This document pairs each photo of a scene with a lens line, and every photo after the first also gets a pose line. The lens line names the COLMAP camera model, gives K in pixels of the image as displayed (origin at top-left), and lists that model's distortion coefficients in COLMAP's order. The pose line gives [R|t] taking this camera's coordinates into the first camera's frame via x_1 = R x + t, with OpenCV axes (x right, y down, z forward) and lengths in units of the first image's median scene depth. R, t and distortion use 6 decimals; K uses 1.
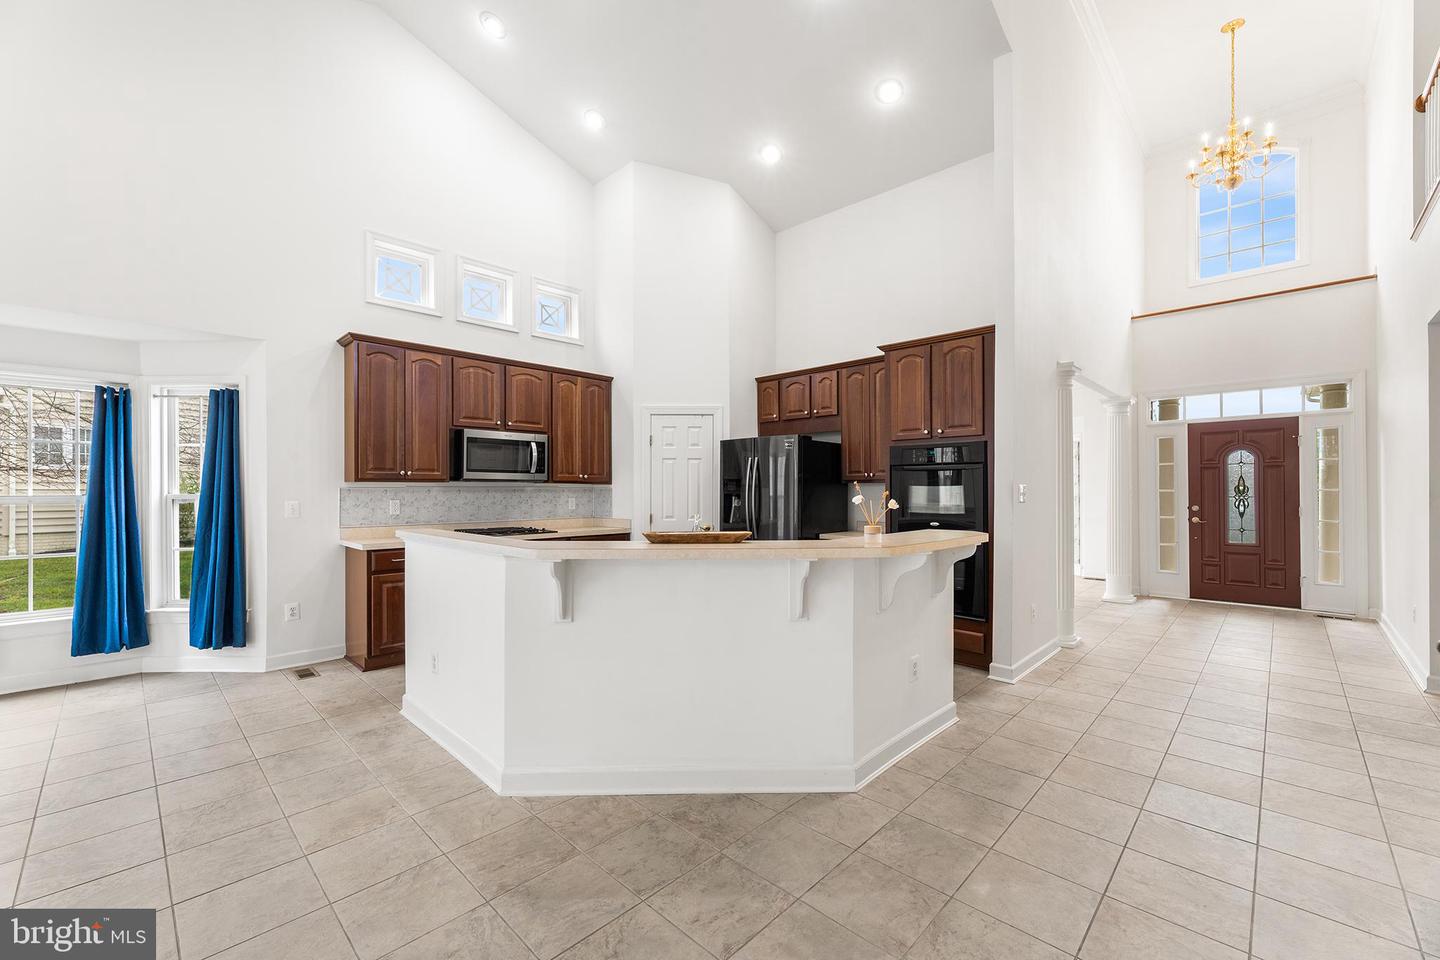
lens RADIAL K [[581.6, 0, 719.8], [0, 581.6, 486.9], [0, 0, 1]] dist [0.001220, 0.000171]
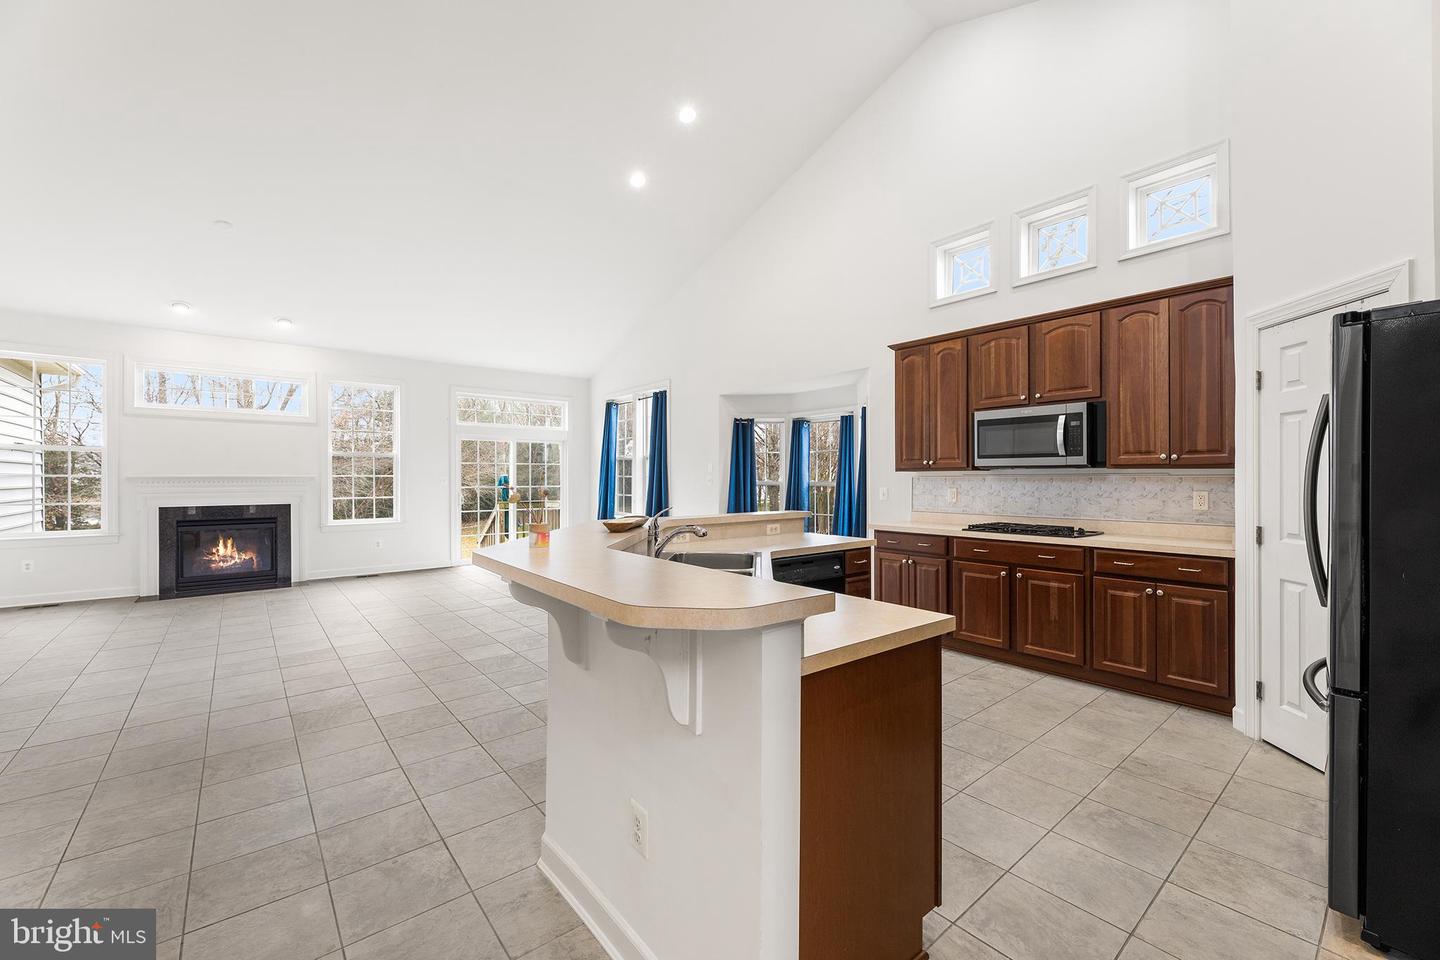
lens RADIAL K [[583.3, 0, 720.0], [0, 583.3, 480.0], [0, 0, 1]] dist [-0.001253, -0.000203]
pose [[-0.108423, 0.002997, -0.994100, 0.431966], [0.008338, 0.999963, 0.002105, 0.001804], [0.994070, -0.008060, -0.108444, 0.581488]]
